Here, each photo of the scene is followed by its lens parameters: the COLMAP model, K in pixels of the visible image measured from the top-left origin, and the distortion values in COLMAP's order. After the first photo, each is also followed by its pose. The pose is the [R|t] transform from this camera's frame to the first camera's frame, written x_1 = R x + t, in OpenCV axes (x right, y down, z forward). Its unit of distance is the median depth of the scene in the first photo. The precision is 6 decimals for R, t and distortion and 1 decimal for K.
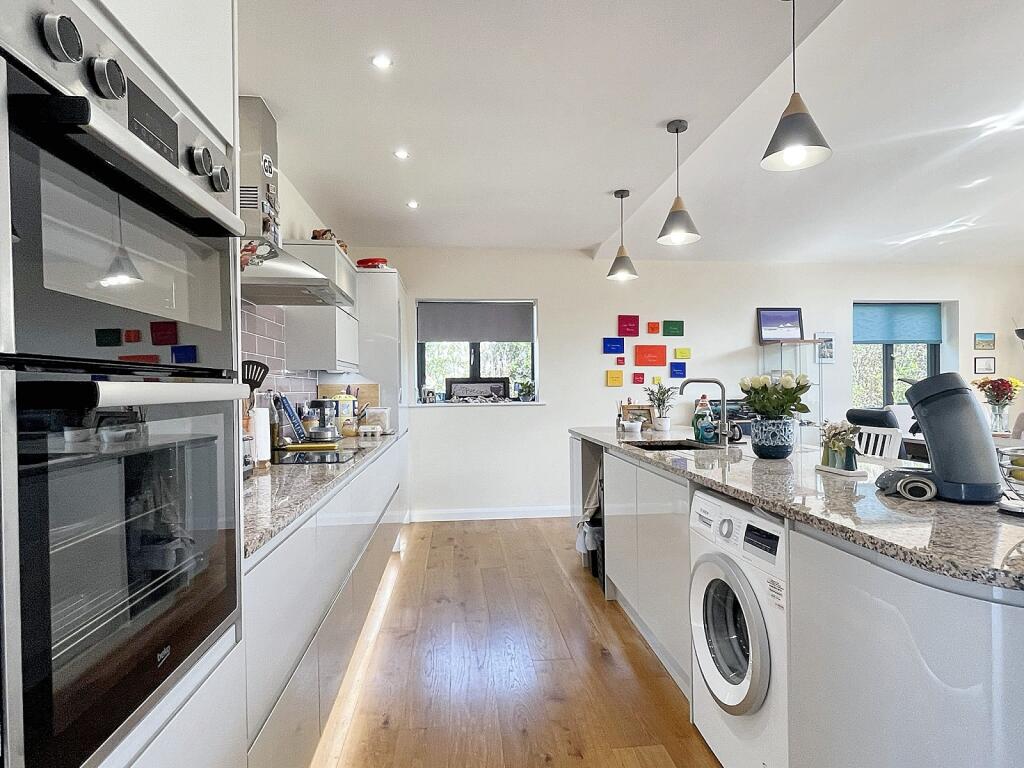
lens RADIAL K [[582.9, 0, 512.0], [0, 582.9, 384.0], [0, 0, 1]] dist [-0.000413, -0.000661]
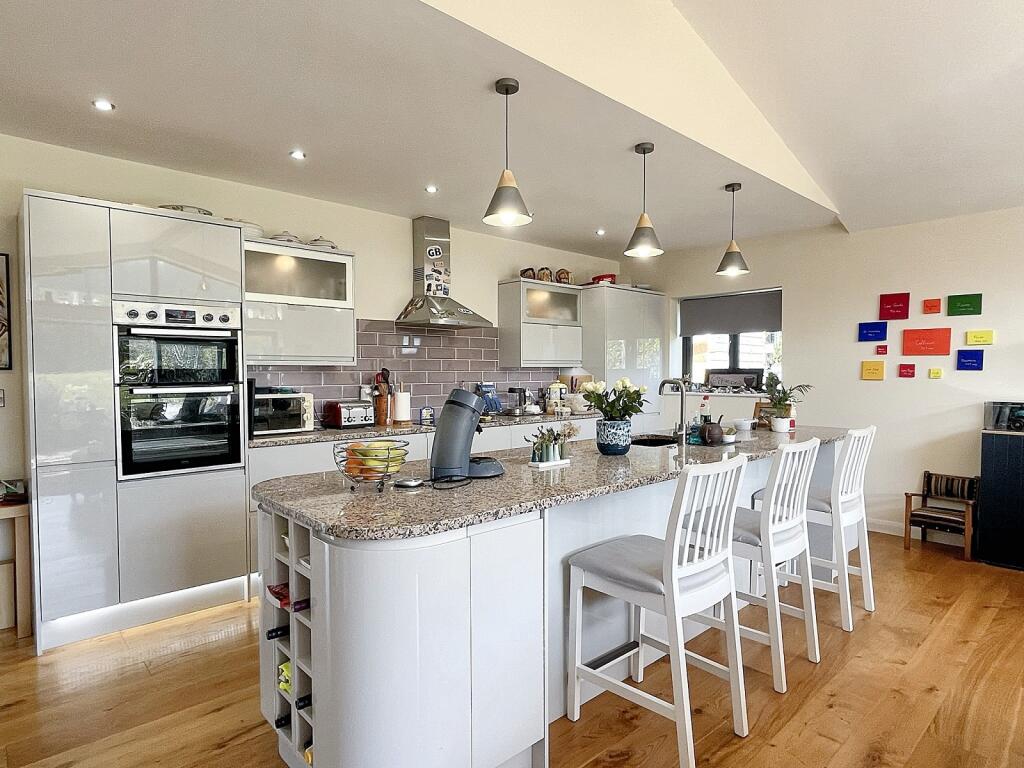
lens RADIAL K [[582.9, 0, 512.0], [0, 582.9, 384.0], [0, 0, 1]] dist [-0.000413, -0.000661]
pose [[0.583360, 0.027100, -0.811762, 0.551044], [0.002643, 0.999375, 0.035263, -0.021399], [0.812210, -0.022717, 0.582923, 0.085871]]
